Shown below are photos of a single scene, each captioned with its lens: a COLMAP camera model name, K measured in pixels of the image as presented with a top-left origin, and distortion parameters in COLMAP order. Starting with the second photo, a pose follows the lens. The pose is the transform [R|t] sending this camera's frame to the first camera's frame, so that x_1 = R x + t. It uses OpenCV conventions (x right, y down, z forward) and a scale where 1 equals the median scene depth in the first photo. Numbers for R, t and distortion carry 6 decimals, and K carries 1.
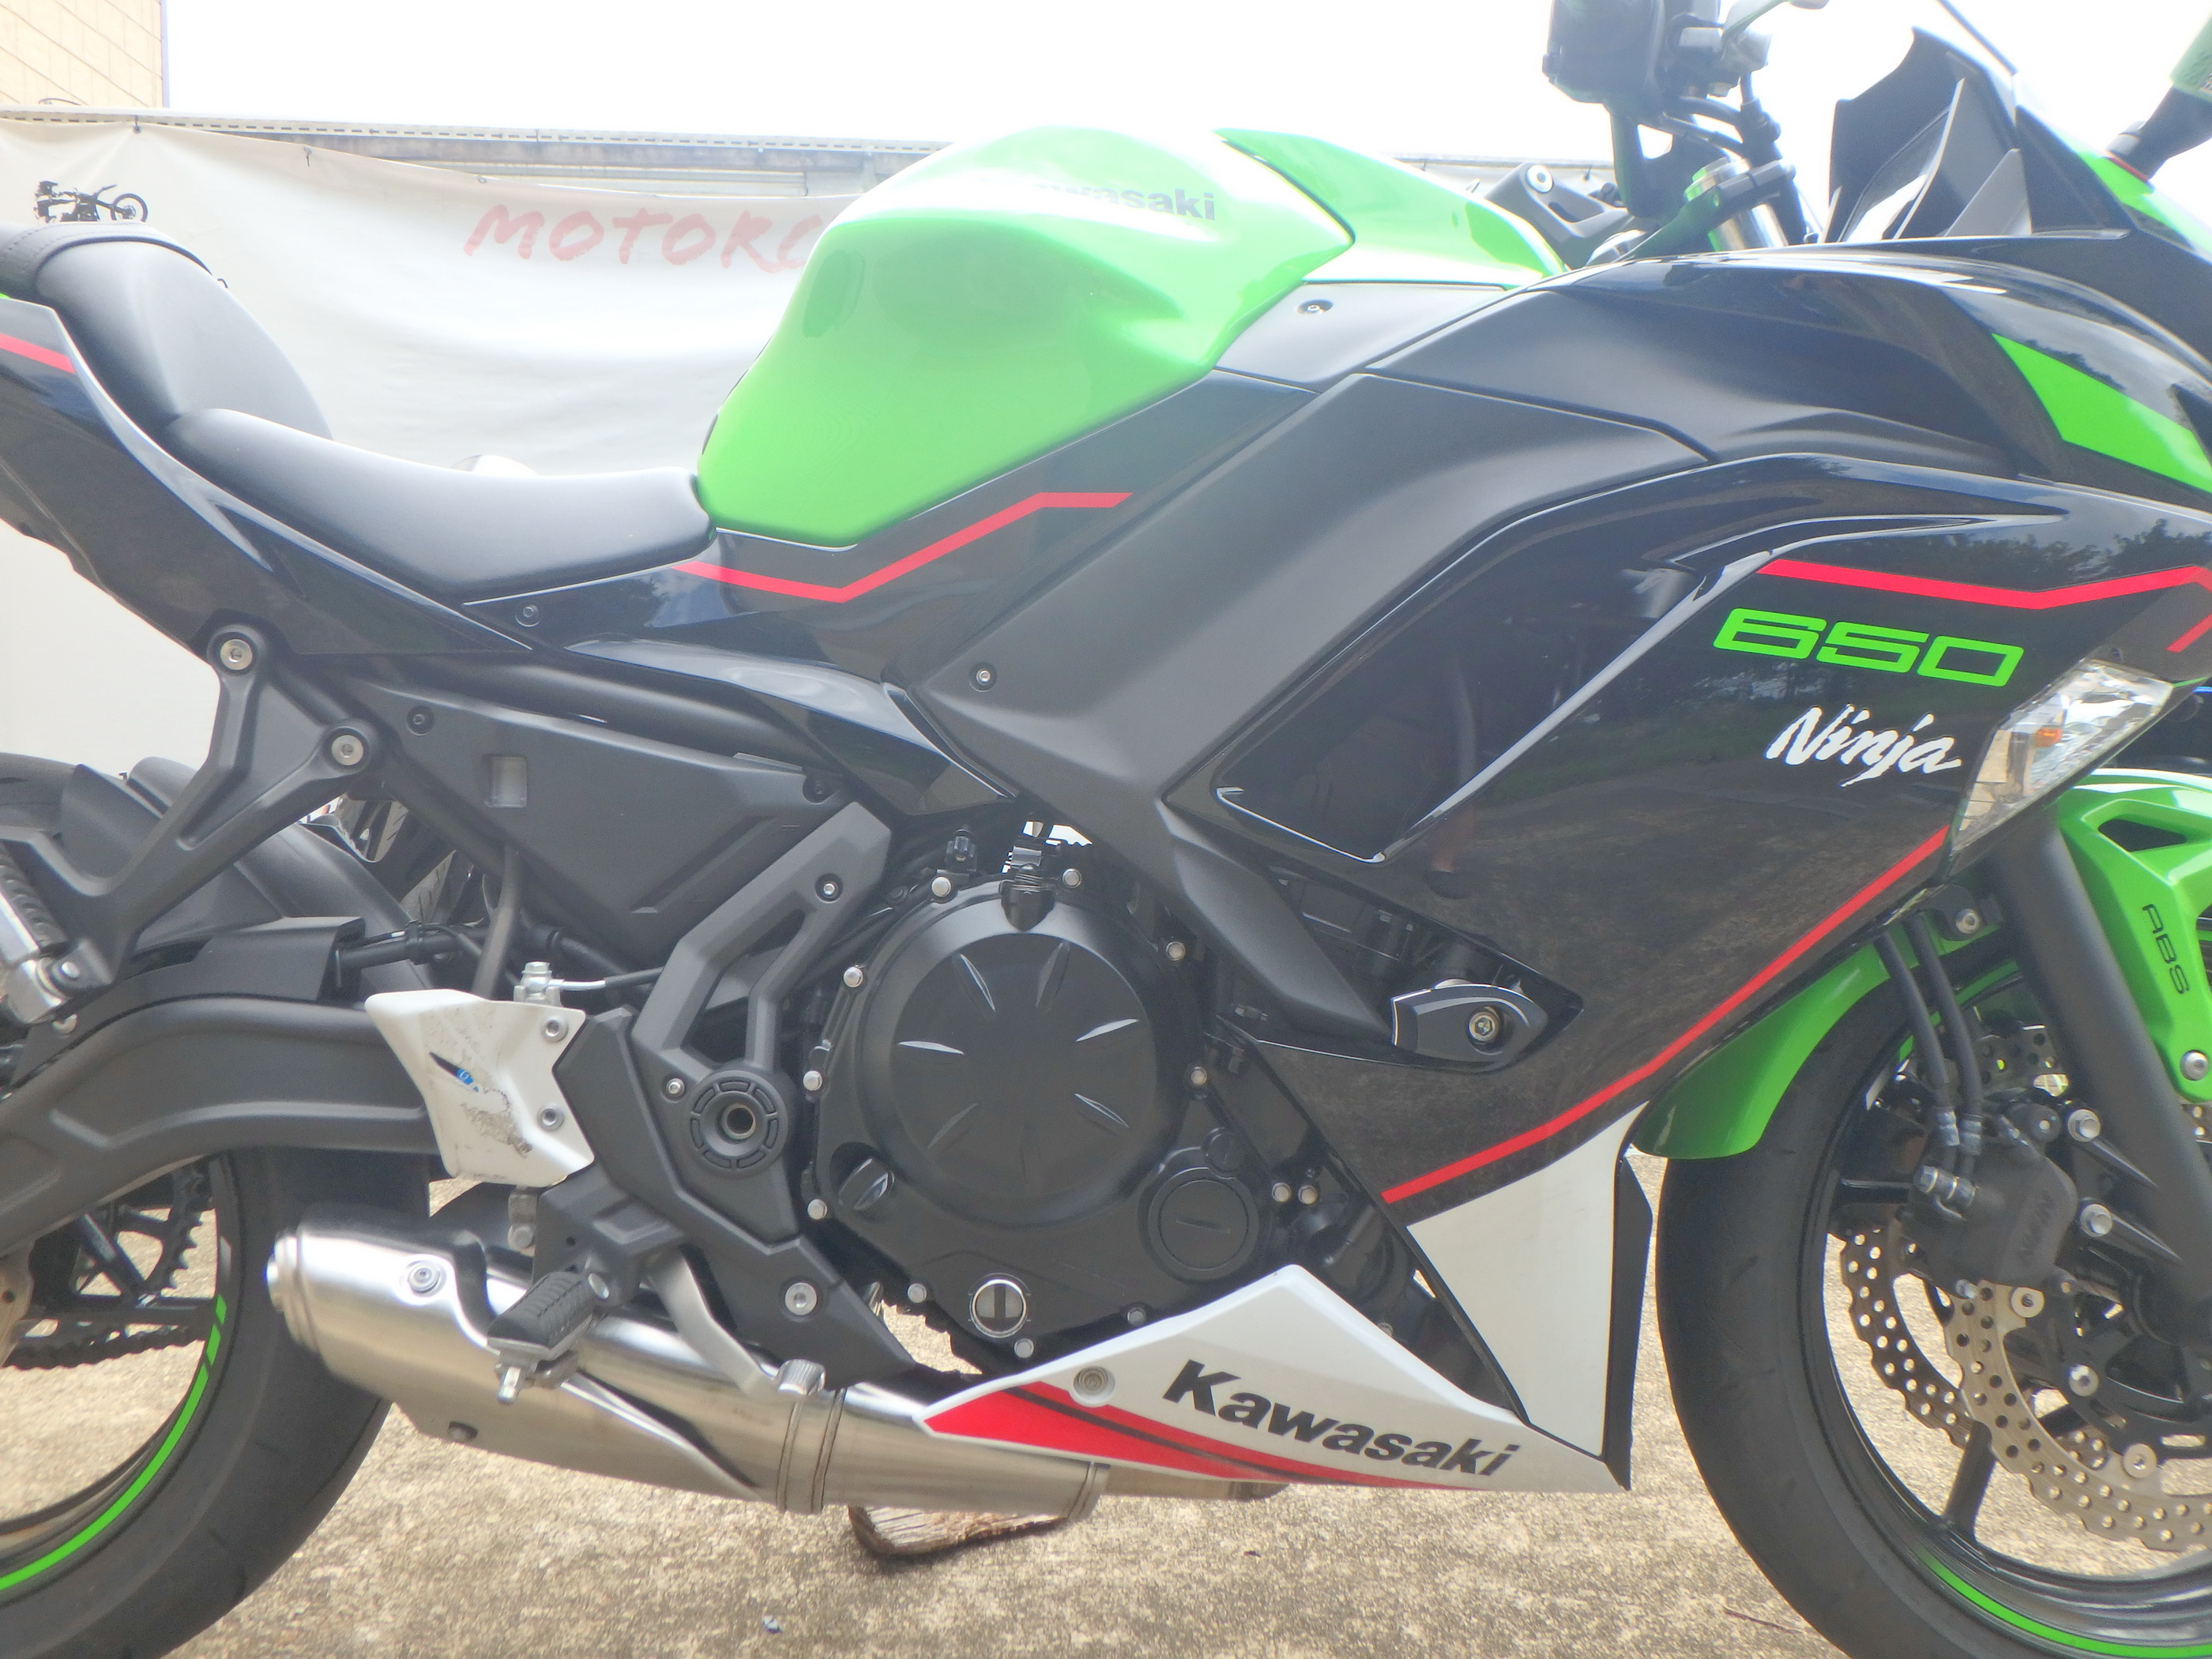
lens RADIAL K [[1784.6, 0, 1112.1], [0, 1784.6, 835.3], [0, 0, 1]] dist [-0.005116, -0.005854]
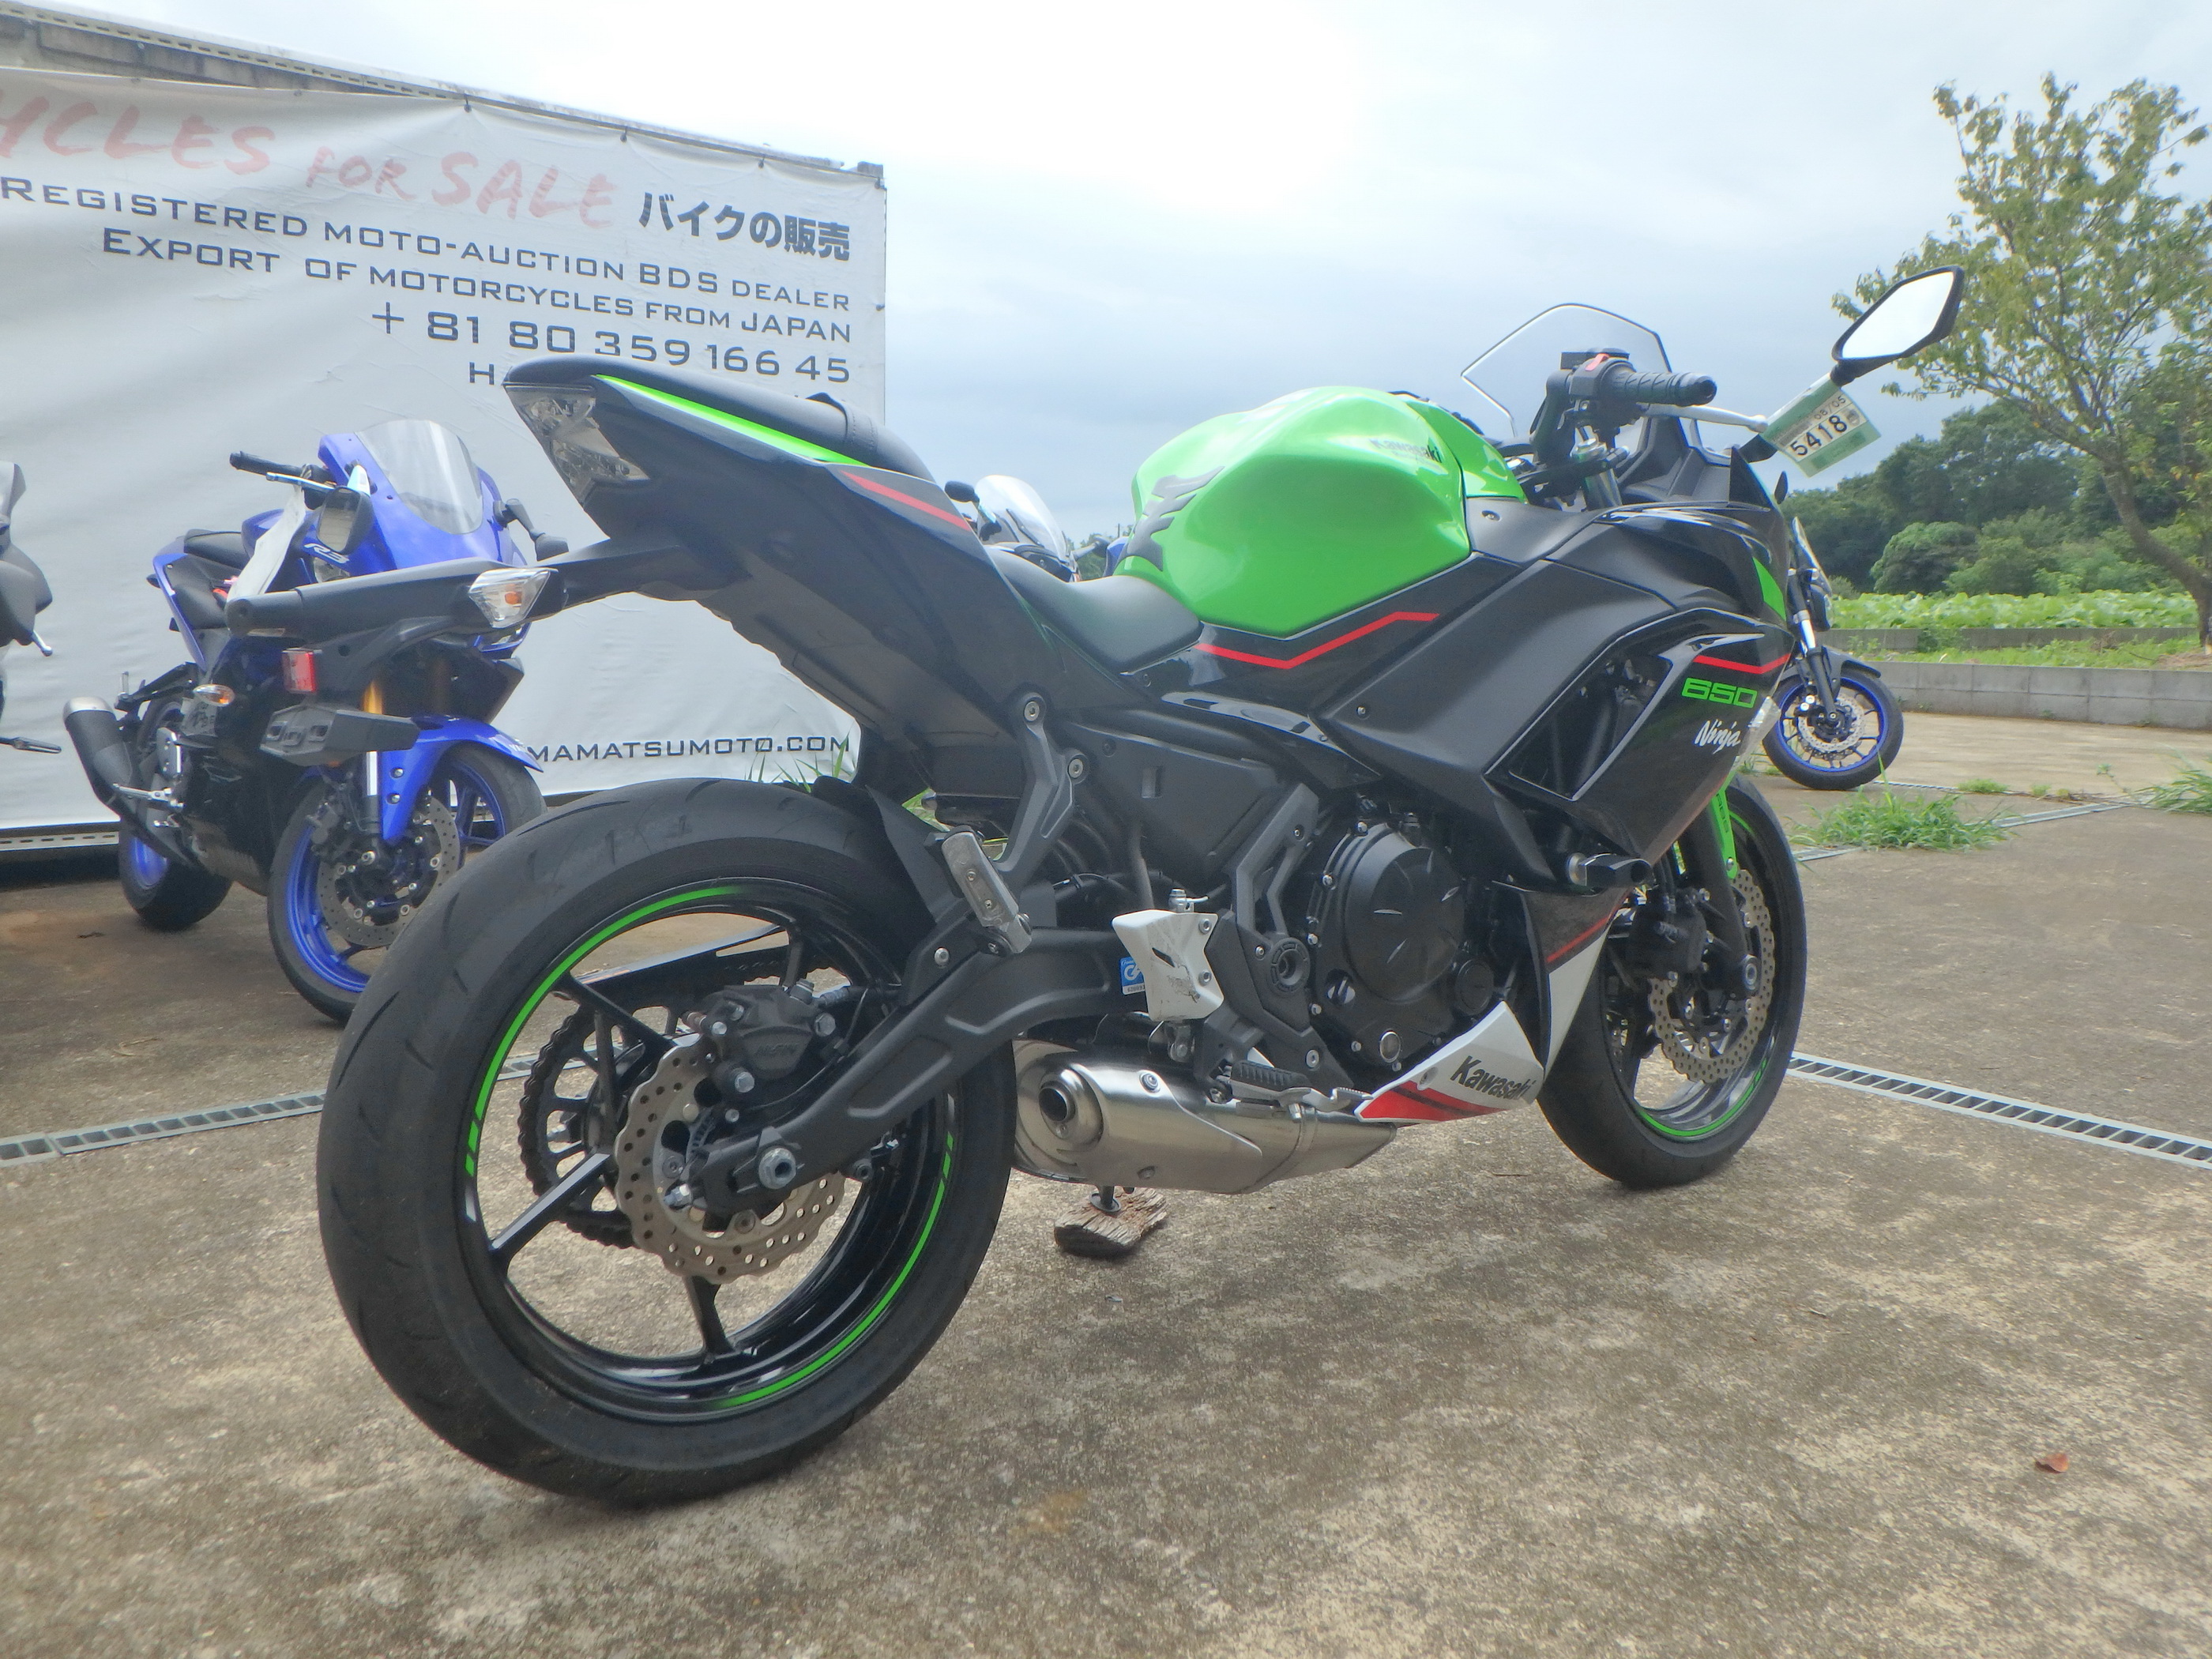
lens RADIAL K [[1784.6, 0, 1112.1], [0, 1784.6, 835.3], [0, 0, 1]] dist [-0.005116, -0.005854]
pose [[0.779352, -0.076989, 0.621839, -1.439858], [0.035448, 0.996251, 0.078918, -0.116367], [-0.625583, -0.039462, 0.779159, -0.275432]]
